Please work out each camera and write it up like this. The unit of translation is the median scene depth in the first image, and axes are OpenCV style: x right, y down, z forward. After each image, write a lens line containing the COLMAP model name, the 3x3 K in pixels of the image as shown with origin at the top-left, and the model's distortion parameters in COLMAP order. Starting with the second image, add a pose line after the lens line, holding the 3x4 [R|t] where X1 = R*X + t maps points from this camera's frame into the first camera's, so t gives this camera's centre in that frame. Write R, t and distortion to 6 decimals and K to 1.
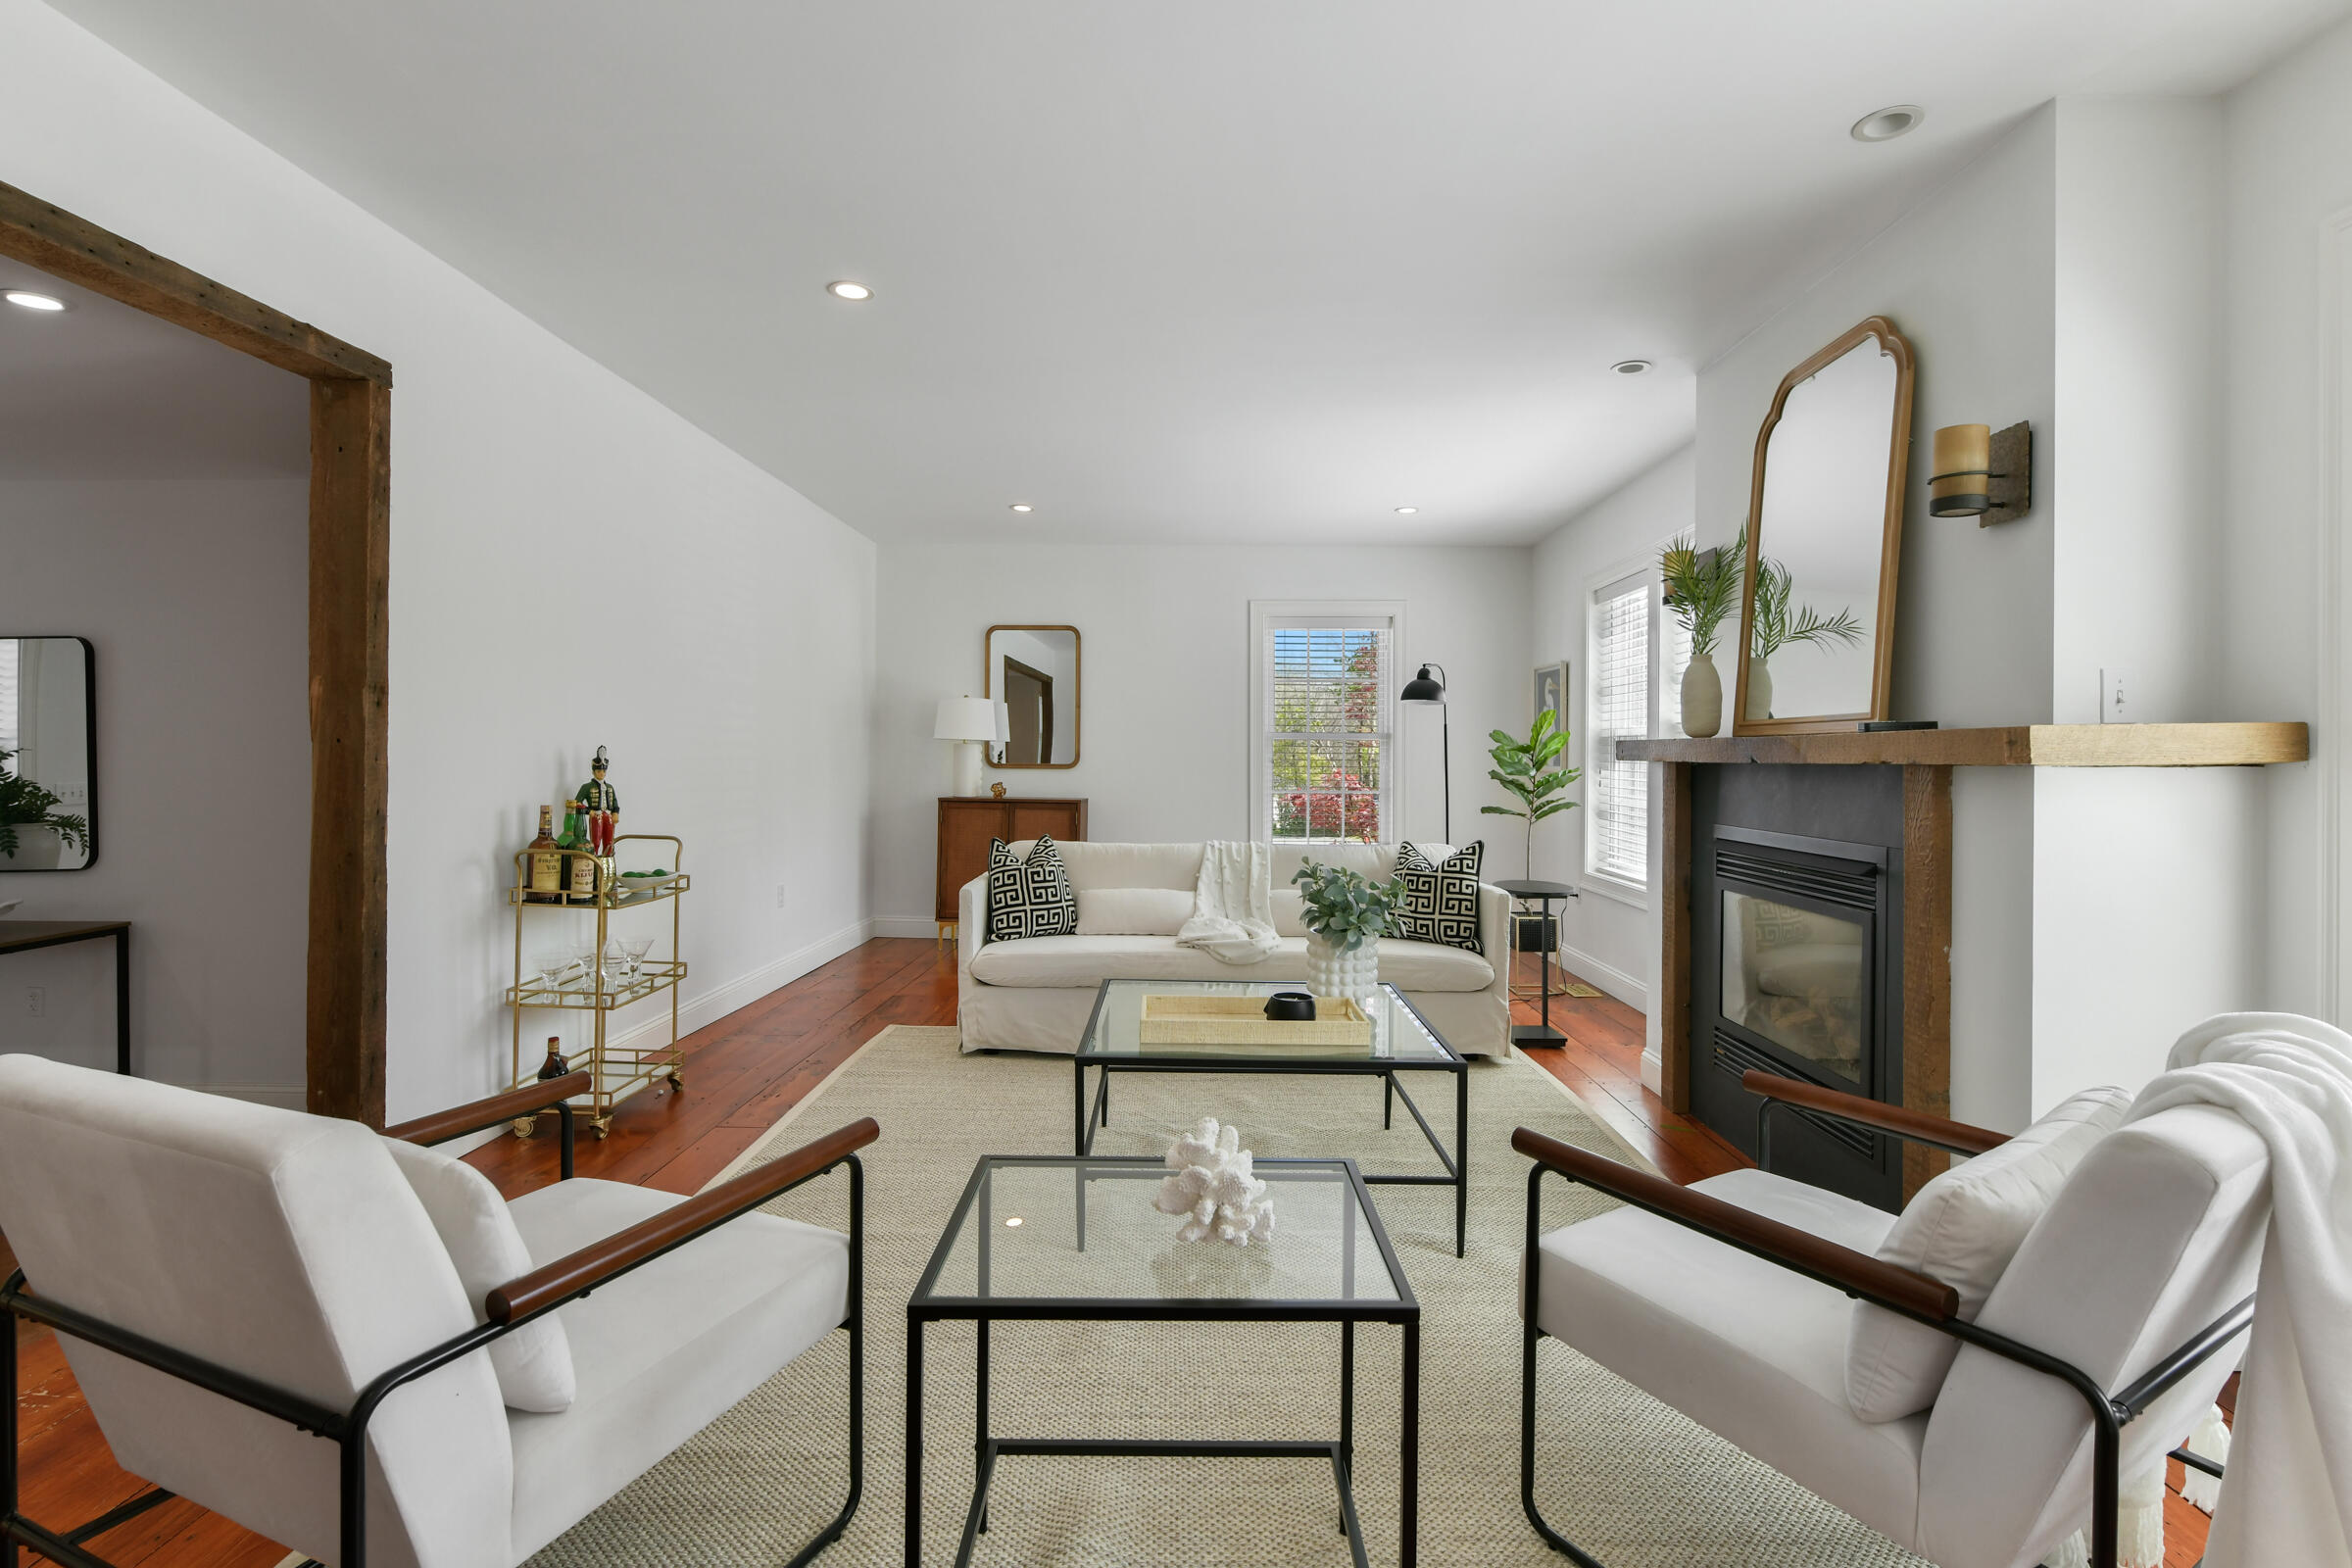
lens RADIAL K [[1112.2, 0, 1177.6], [0, 1112.2, 766.7], [0, 0, 1]] dist [-0.008417, 0.004067]
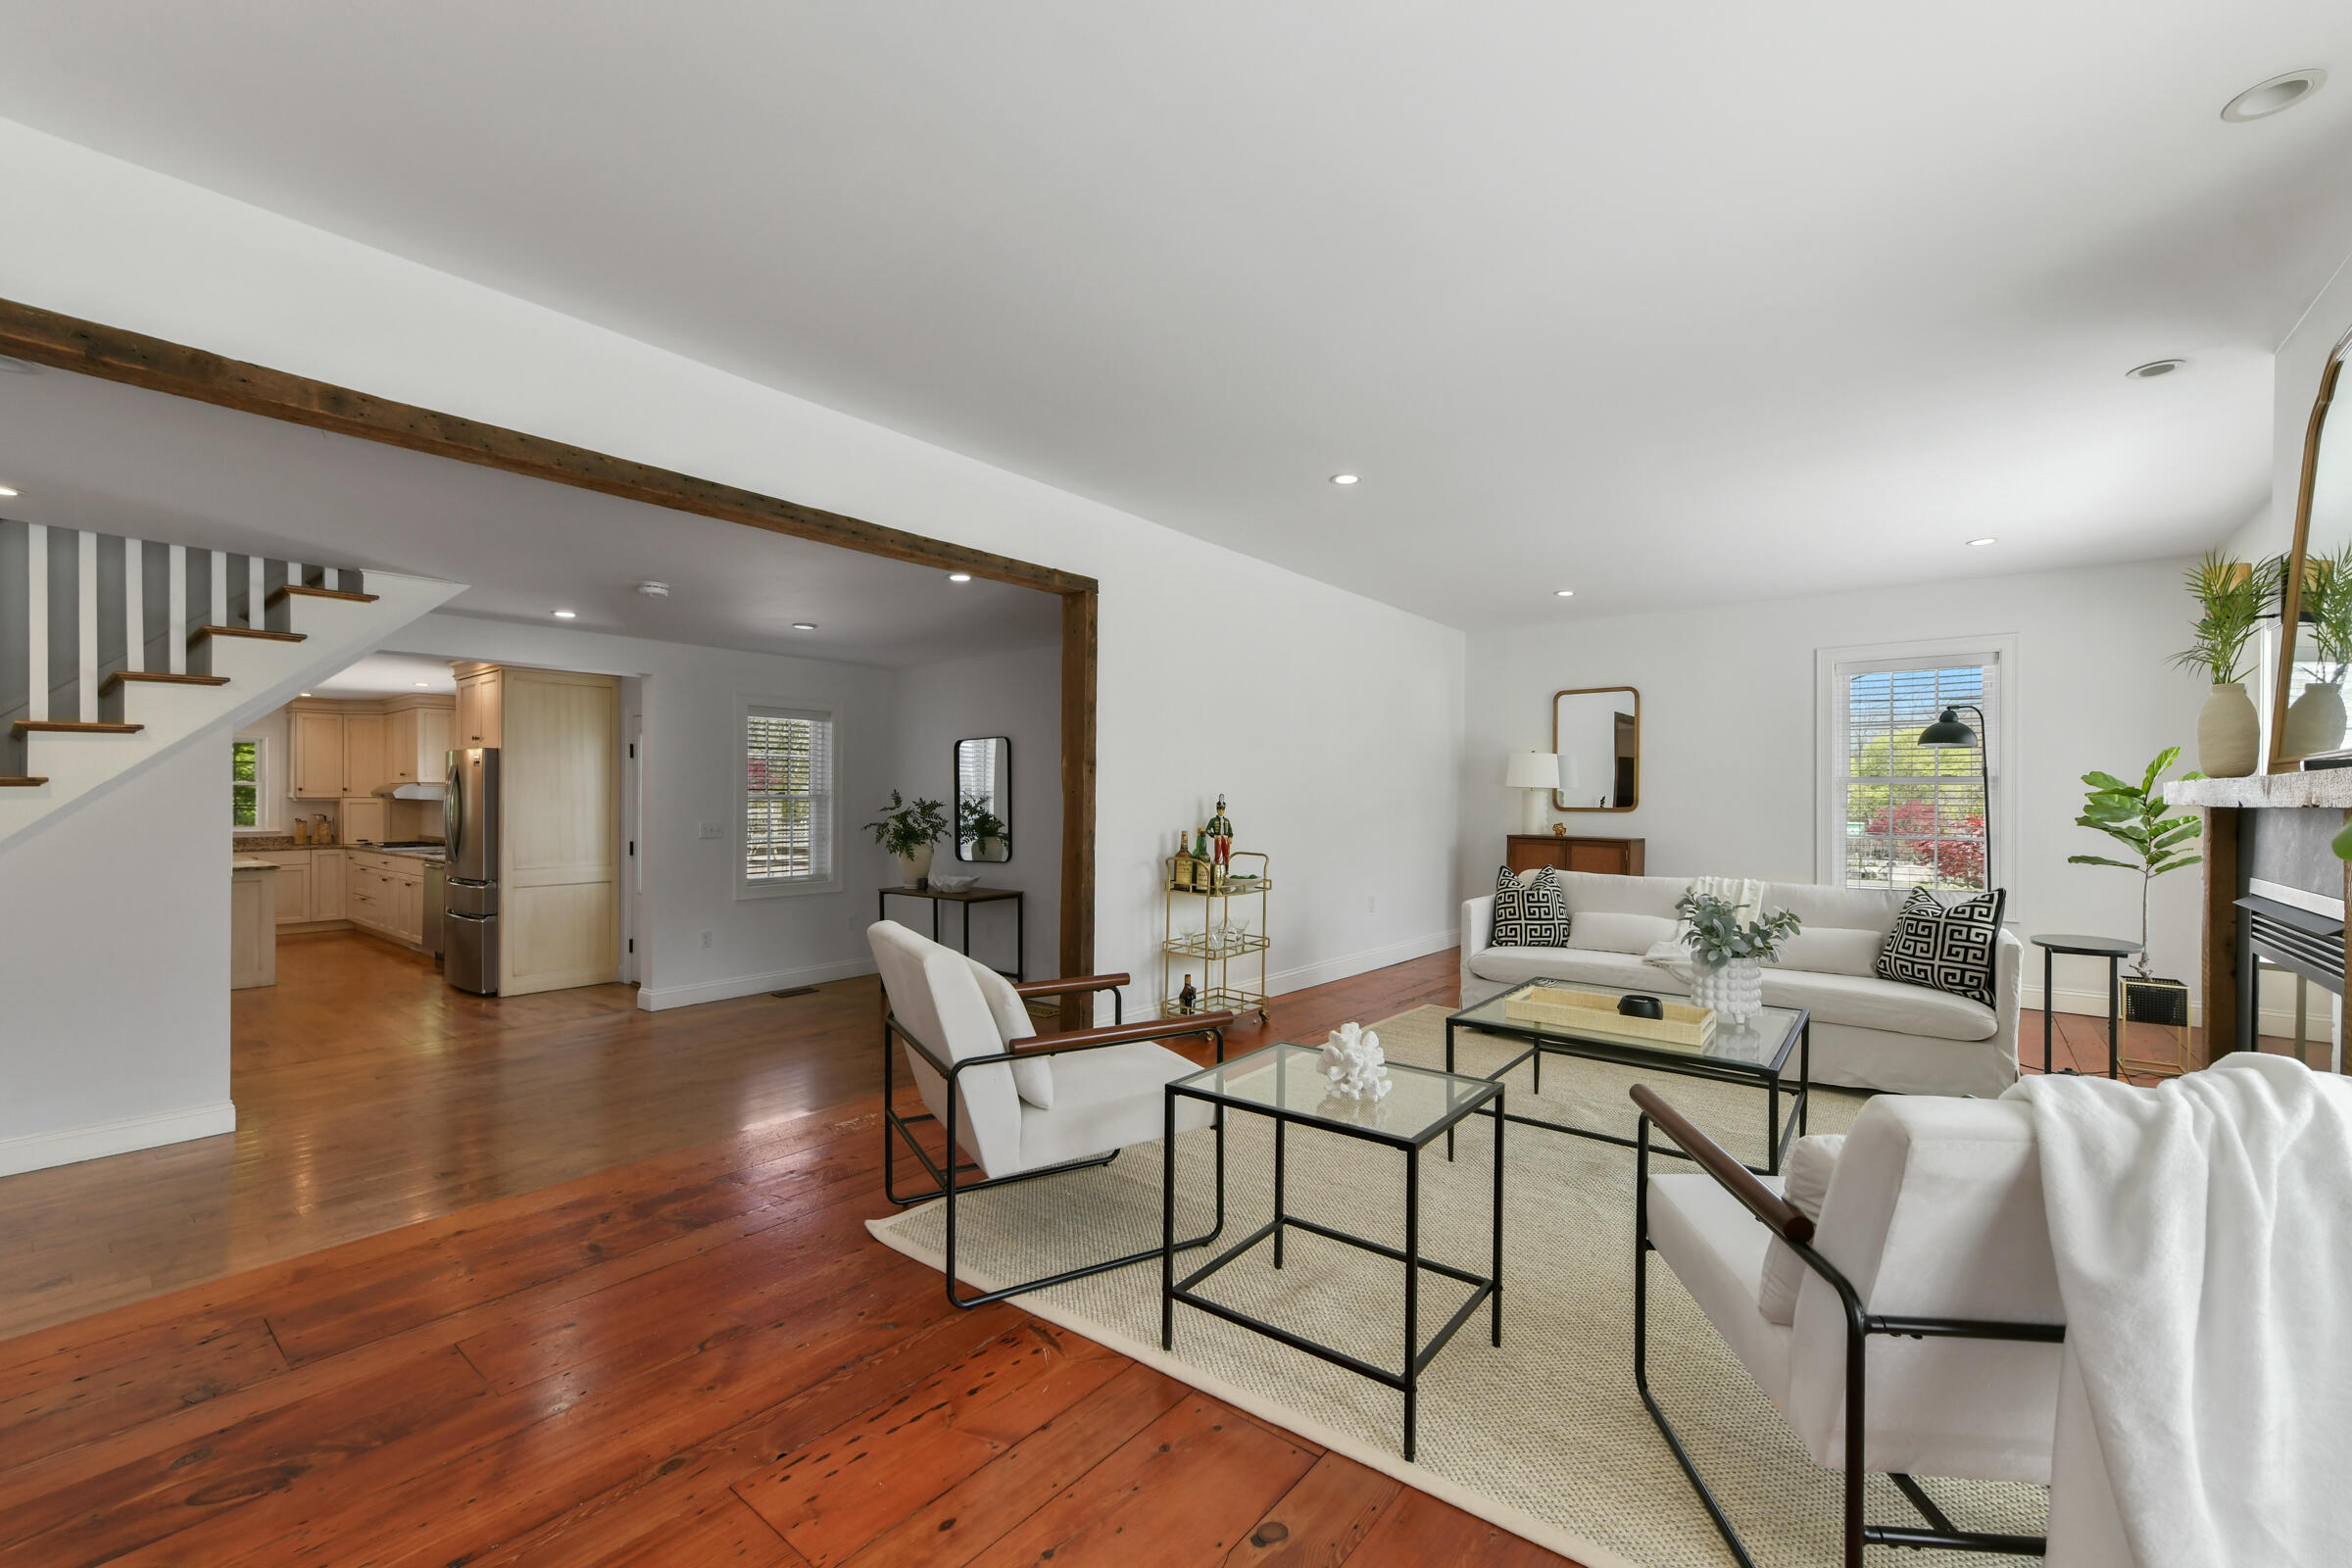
lens RADIAL K [[951.5, 0, 1182.1], [0, 951.5, 803.5], [0, 0, 1]] dist [0.000388, 0.001727]
pose [[0.791733, 0.001295, -0.610866, 0.274877], [-0.006006, 0.999966, -0.005666, 0.002831], [0.610838, 0.008155, 0.791714, -0.102161]]
